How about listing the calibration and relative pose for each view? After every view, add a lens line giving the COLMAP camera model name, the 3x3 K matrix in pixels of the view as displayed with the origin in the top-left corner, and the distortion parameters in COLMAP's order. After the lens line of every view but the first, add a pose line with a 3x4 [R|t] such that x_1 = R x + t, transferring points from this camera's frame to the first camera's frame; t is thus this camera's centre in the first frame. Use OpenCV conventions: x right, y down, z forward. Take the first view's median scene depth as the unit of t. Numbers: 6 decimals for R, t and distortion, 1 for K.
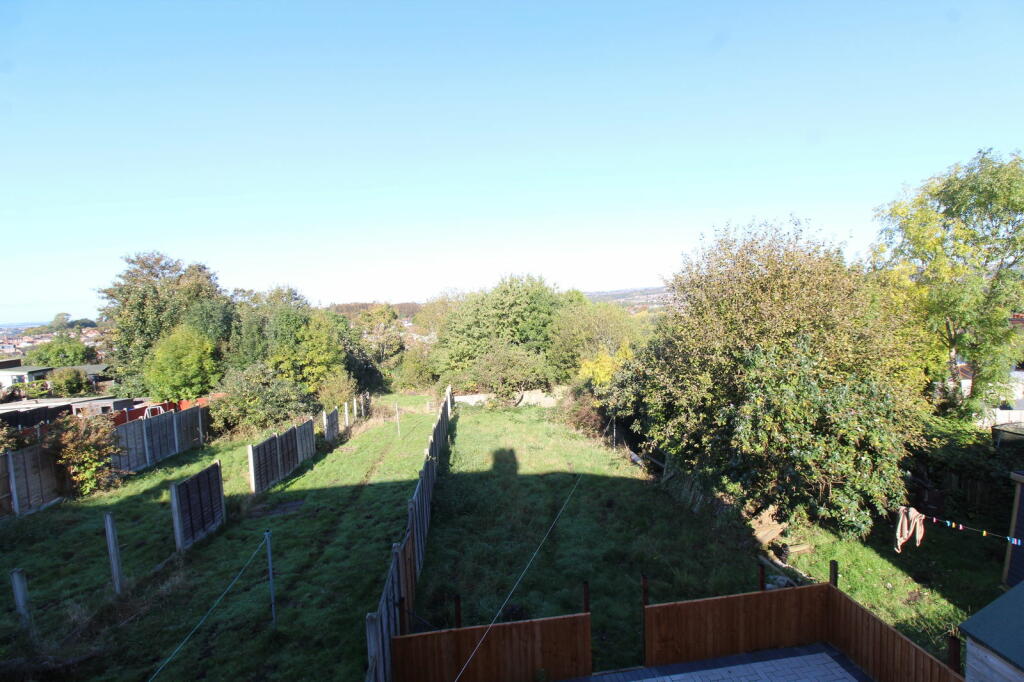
lens RADIAL K [[473.6, 0, 522.7], [0, 473.6, 343.2], [0, 0, 1]] dist [-0.003082, -0.011284]
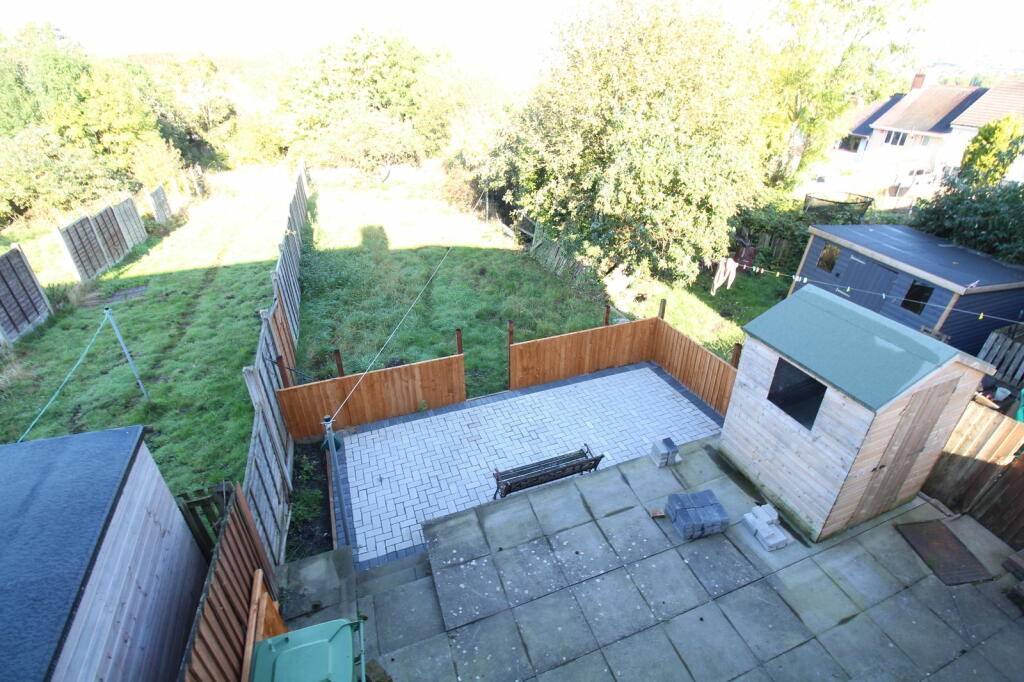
lens RADIAL K [[473.6, 0, 522.9], [0, 473.6, 342.6], [0, 0, 1]] dist [-0.003082, -0.011284]
pose [[0.967209, -0.084219, 0.239612, 0.006227], [-0.027638, 0.902920, 0.428919, 0.028820], [-0.252473, -0.421476, 0.870985, -0.007482]]
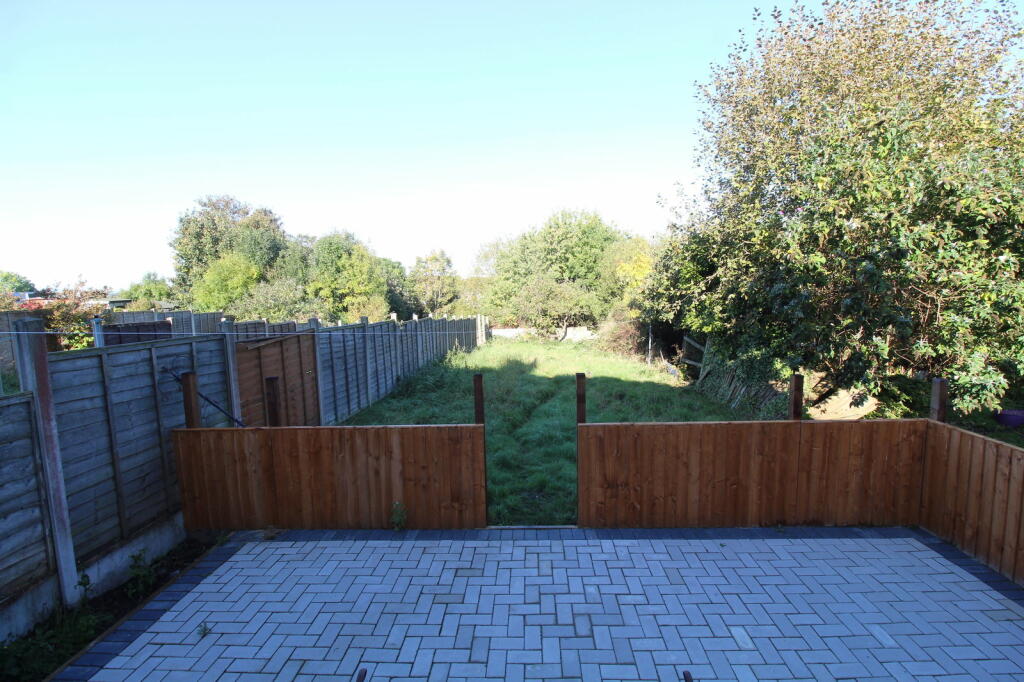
lens RADIAL K [[473.6, 0, 522.1], [0, 473.6, 341.0], [0, 0, 1]] dist [-0.003082, -0.011284]
pose [[0.987777, 0.035799, -0.151706, 0.145825], [-0.028860, 0.998445, 0.047699, 0.226285], [0.153178, -0.042738, 0.987274, 0.216138]]
